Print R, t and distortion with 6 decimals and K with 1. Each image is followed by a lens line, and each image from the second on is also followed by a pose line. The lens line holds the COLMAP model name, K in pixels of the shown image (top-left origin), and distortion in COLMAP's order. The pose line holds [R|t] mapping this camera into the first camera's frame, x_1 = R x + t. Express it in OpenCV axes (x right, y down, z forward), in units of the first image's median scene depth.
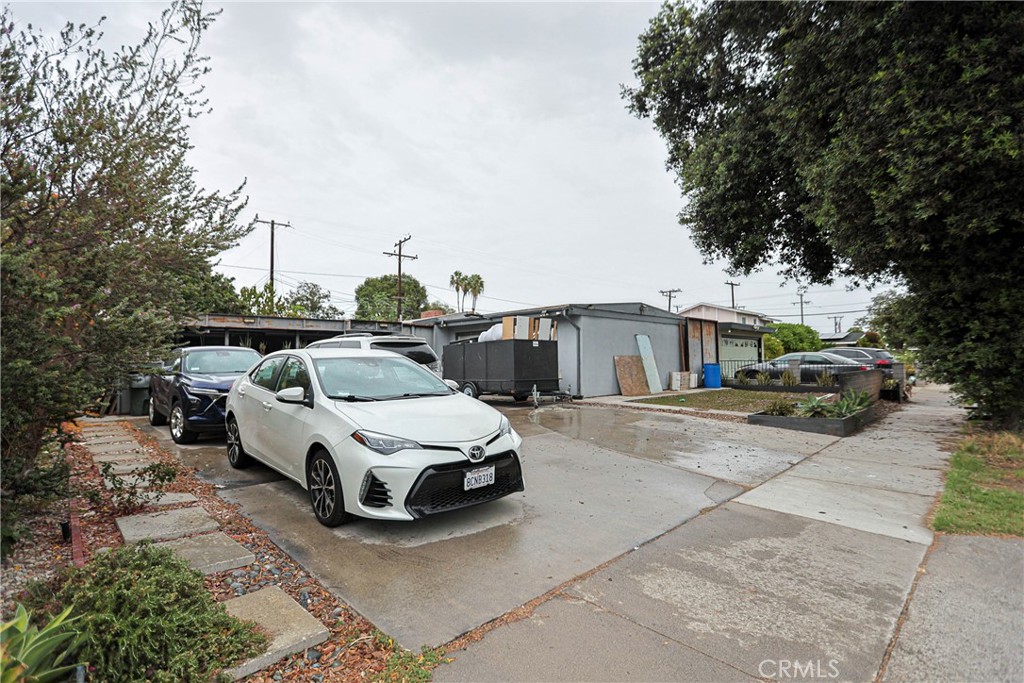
lens RADIAL K [[495.0, 0, 504.1], [0, 495.0, 350.6], [0, 0, 1]] dist [-0.058677, 0.026119]
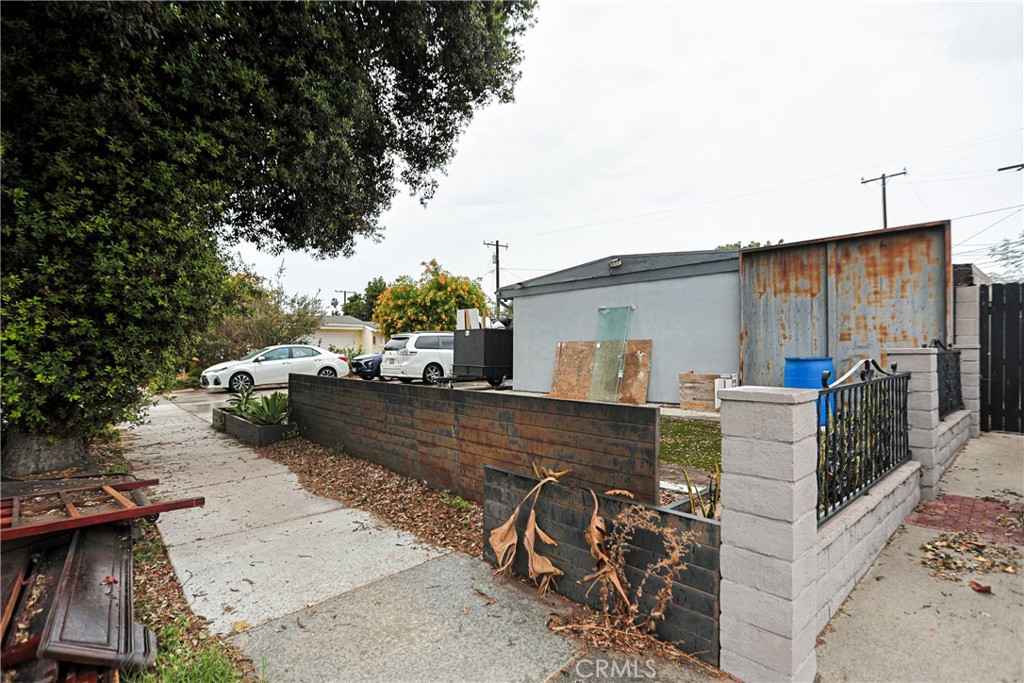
lens RADIAL K [[505.5, 0, 512.0], [0, 505.5, 341.5], [0, 0, 1]] dist [-0.051549, 0.027445]
pose [[-0.044833, -0.001640, -0.998993, 1.229210], [0.030023, 0.999545, -0.002988, 0.011975], [0.998543, -0.030127, -0.044763, 1.192352]]
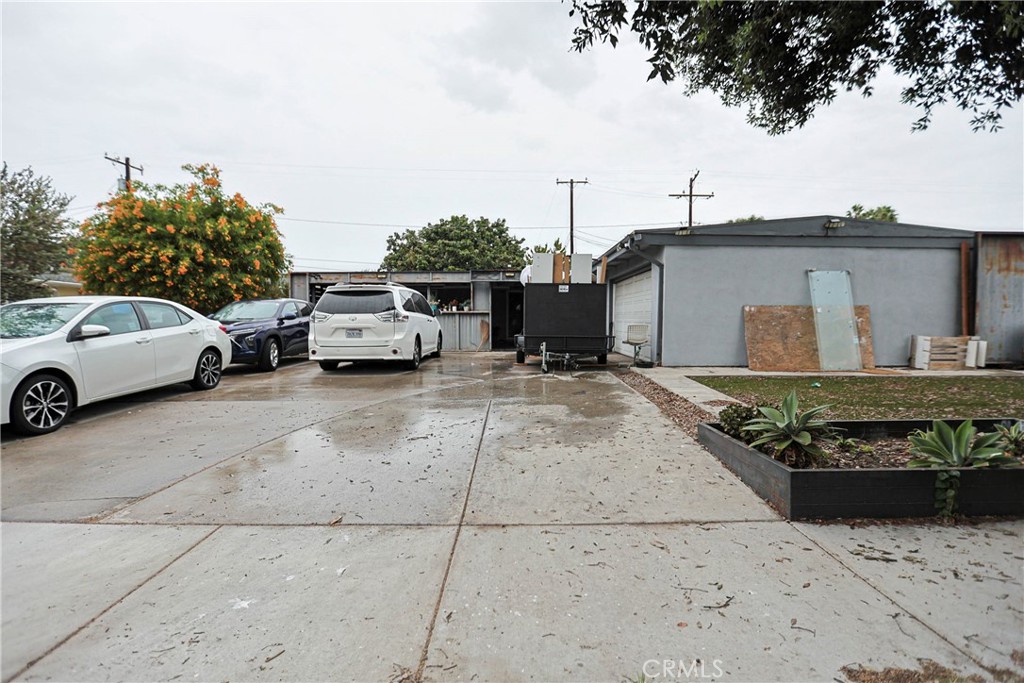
lens RADIAL K [[492.3, 0, 514.8], [0, 492.3, 345.8], [0, 0, 1]] dist [-0.054479, 0.020975]
pose [[0.721409, 0.051616, -0.690583, 0.551173], [0.005363, 0.996772, 0.080104, 0.012985], [0.692489, -0.061491, 0.718803, 0.419542]]
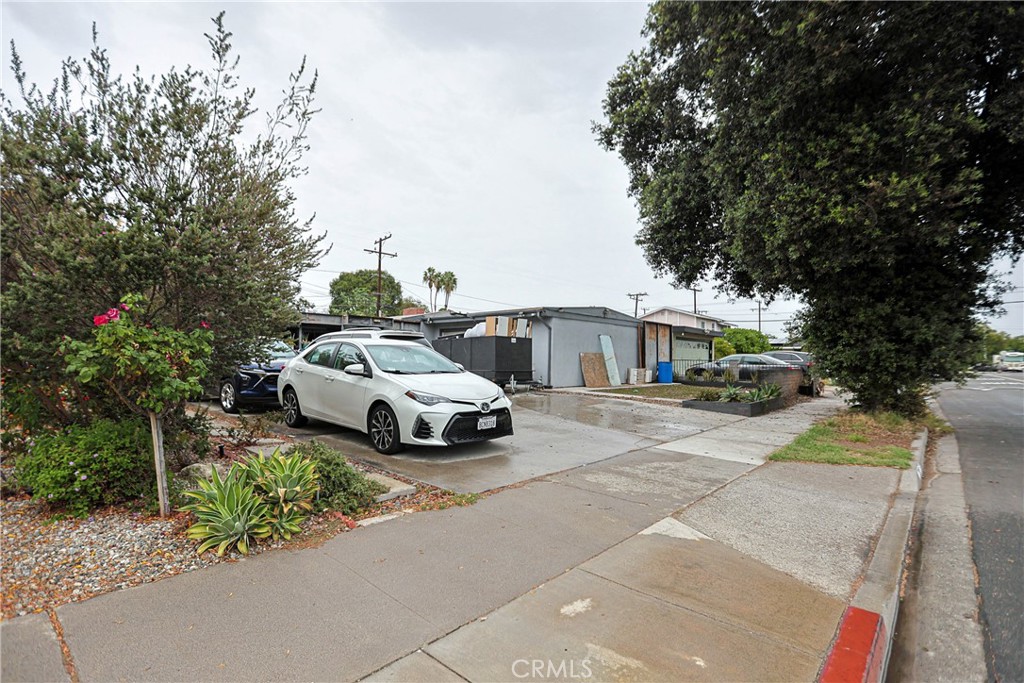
lens RADIAL K [[496.2, 0, 512.0], [0, 496.2, 361.0], [0, 0, 1]] dist [-0.057135, 0.021744]
pose [[0.996815, 0.021899, 0.076689, -0.030705], [-0.023817, 0.999424, 0.024180, 0.007338], [-0.076115, -0.025929, 0.996762, -0.182717]]
